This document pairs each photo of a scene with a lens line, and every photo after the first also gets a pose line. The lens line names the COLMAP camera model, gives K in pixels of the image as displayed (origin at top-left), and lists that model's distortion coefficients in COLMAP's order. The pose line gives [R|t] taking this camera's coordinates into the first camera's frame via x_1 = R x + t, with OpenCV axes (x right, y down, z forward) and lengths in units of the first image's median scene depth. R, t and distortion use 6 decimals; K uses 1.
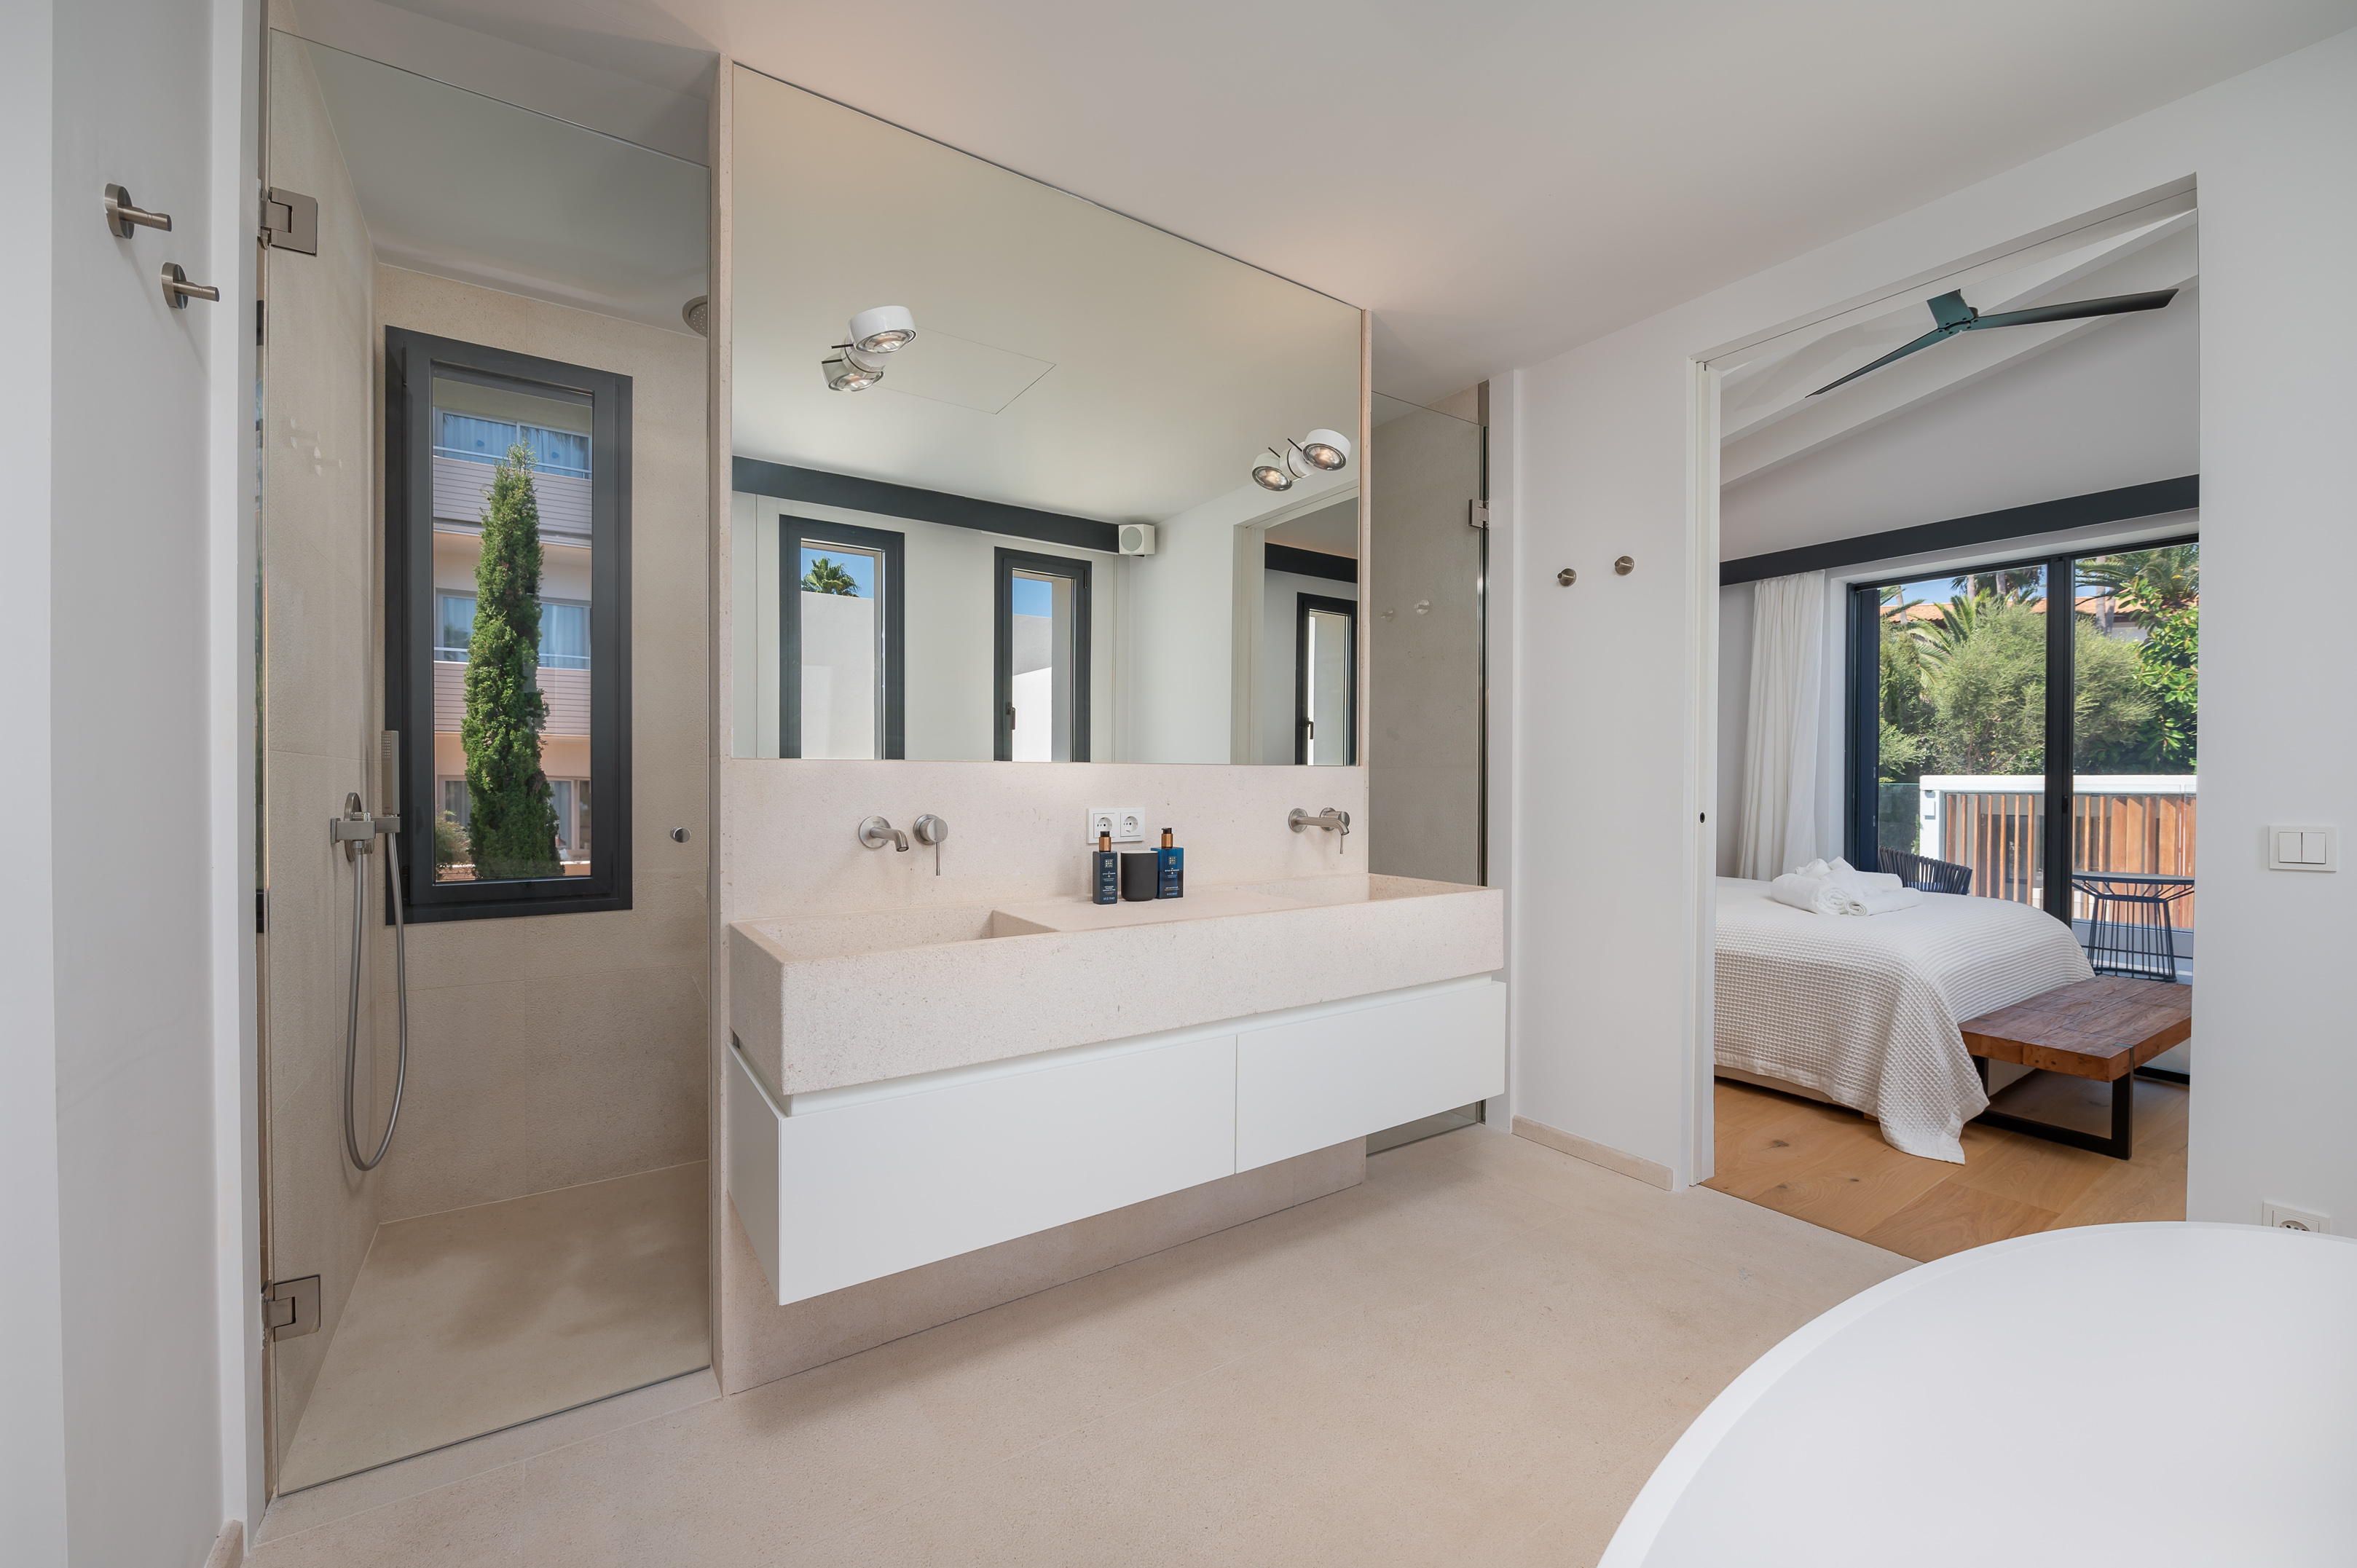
lens RADIAL K [[947.6, 0, 1173.8], [0, 947.6, 799.4], [0, 0, 1]] dist [-0.000497, 0.000014]
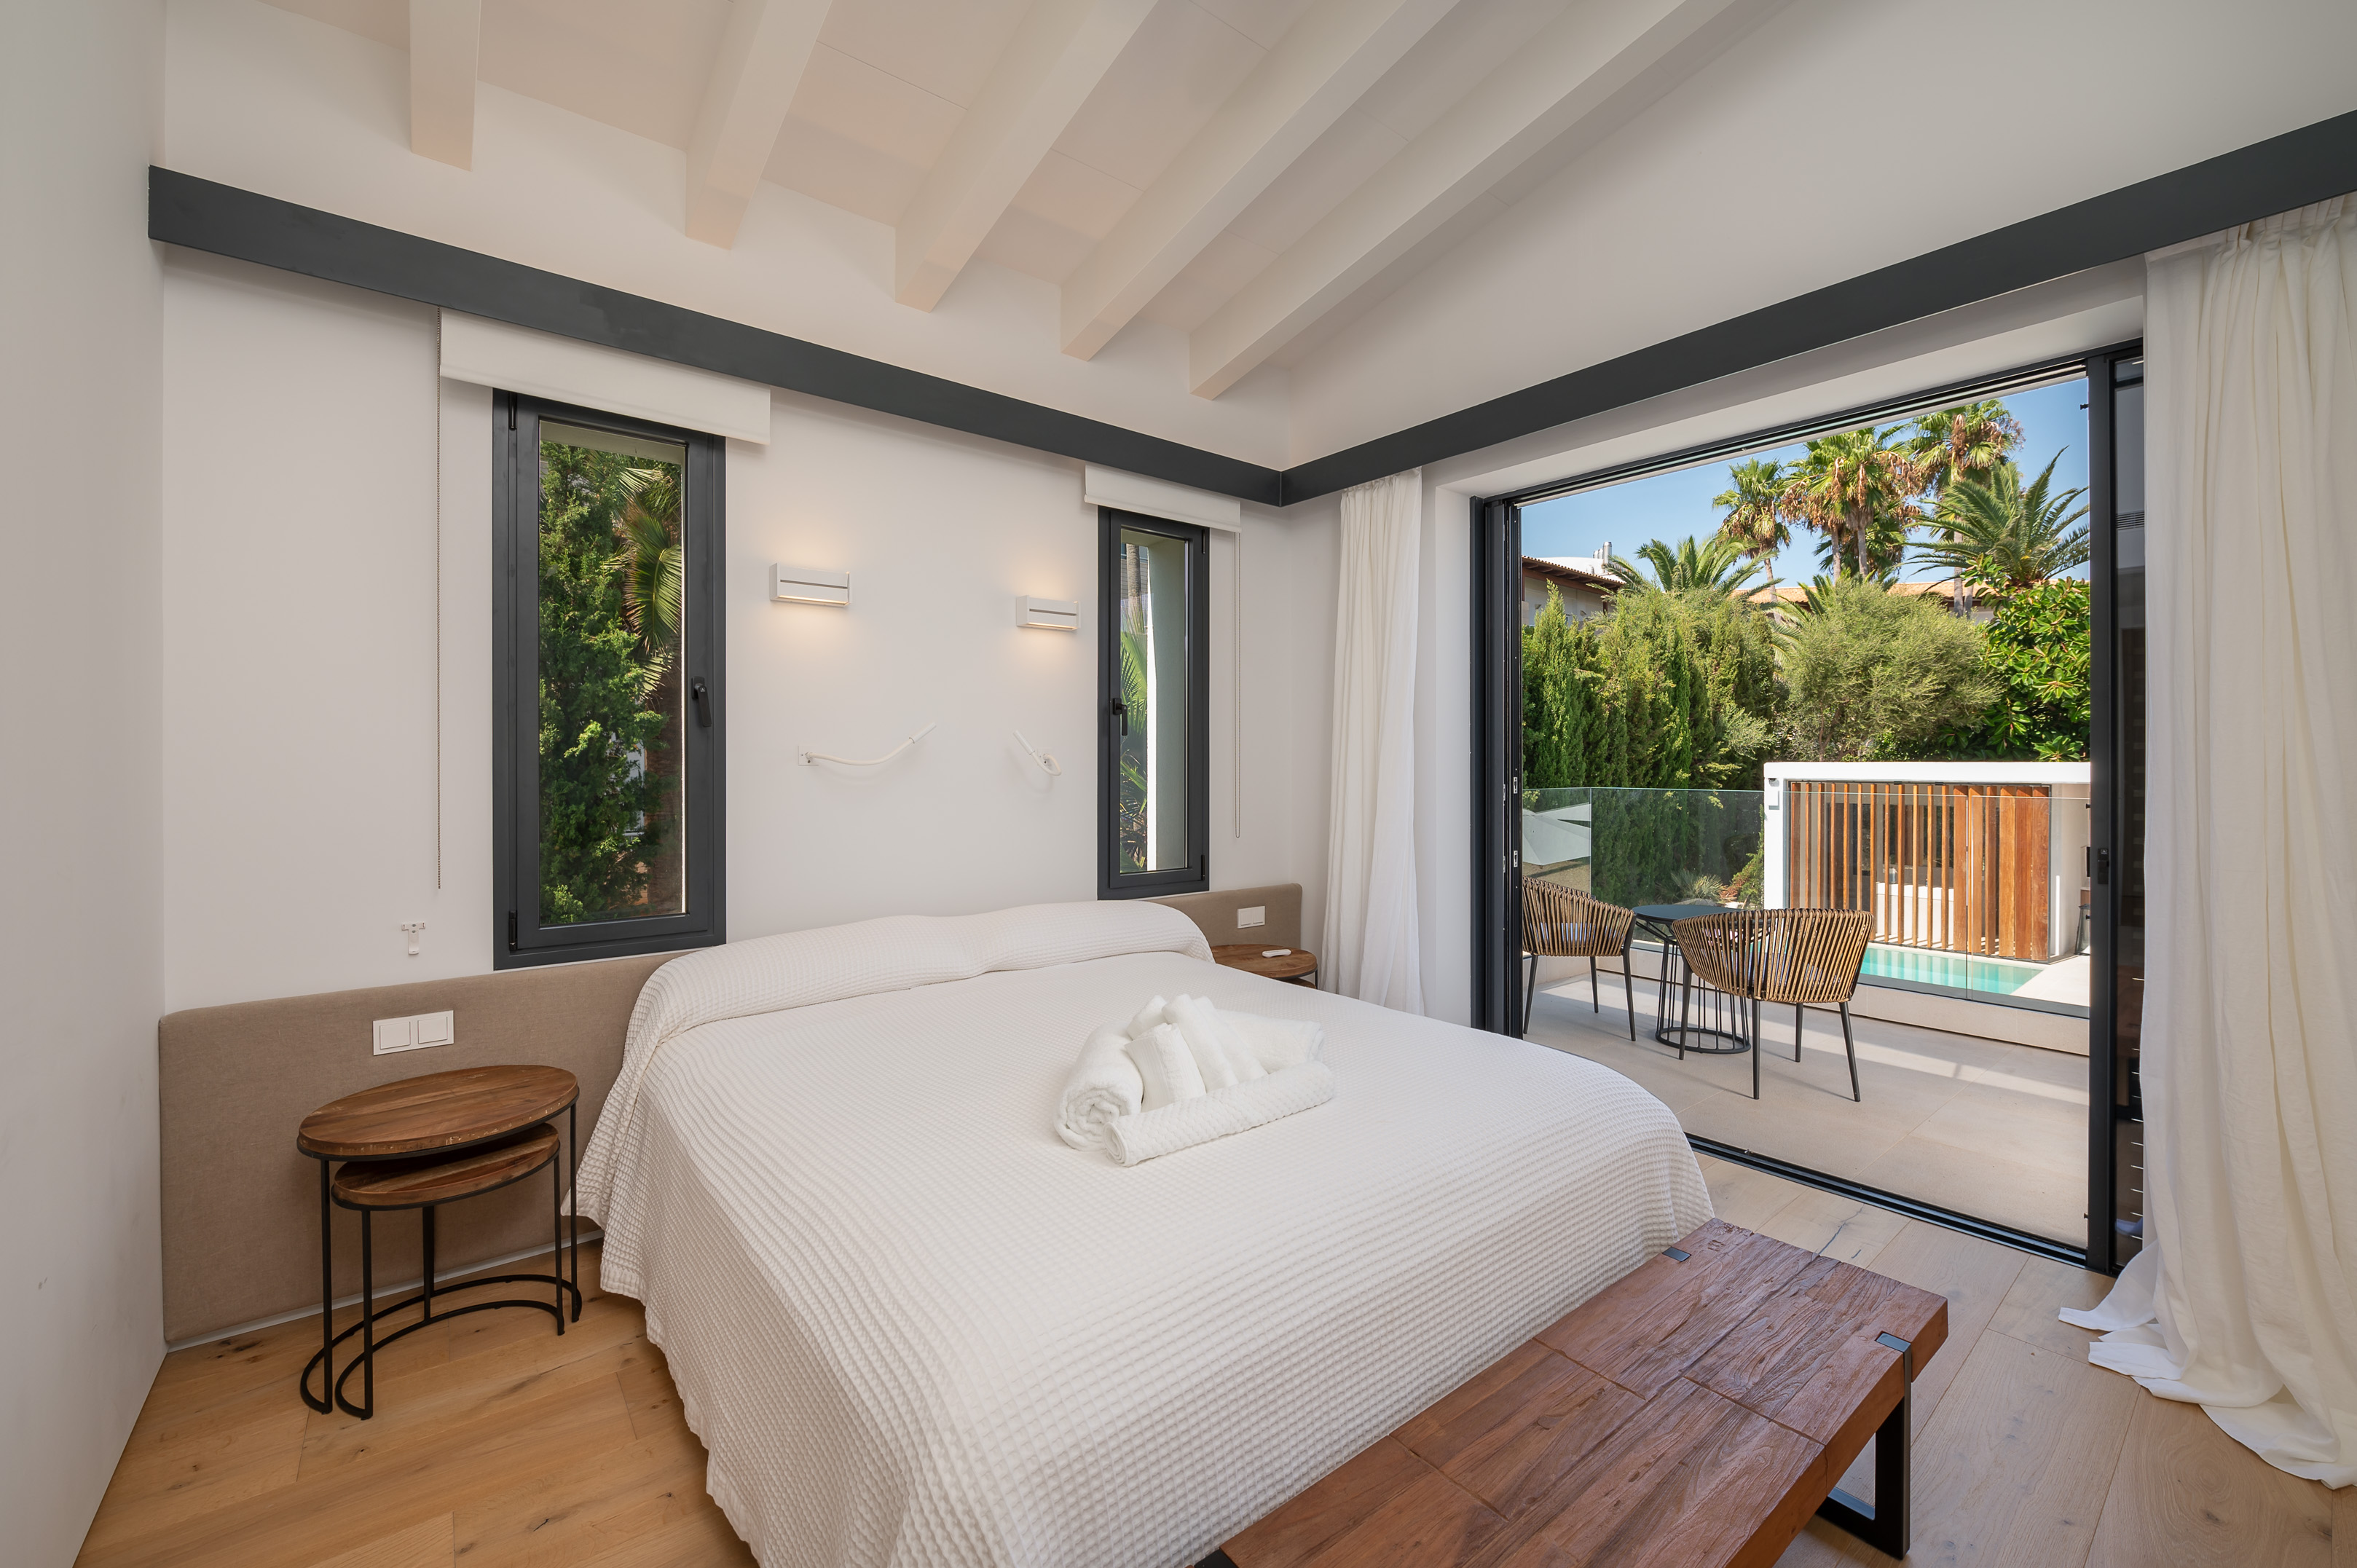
lens RADIAL K [[947.6, 0, 1186.9], [0, 947.6, 761.8], [0, 0, 1]] dist [-0.000497, 0.000014]
pose [[0.997416, -0.000426, 0.071847, 0.148200], [0.001878, 0.999795, -0.020149, -0.007506], [-0.071824, 0.020231, 0.997212, 0.108154]]
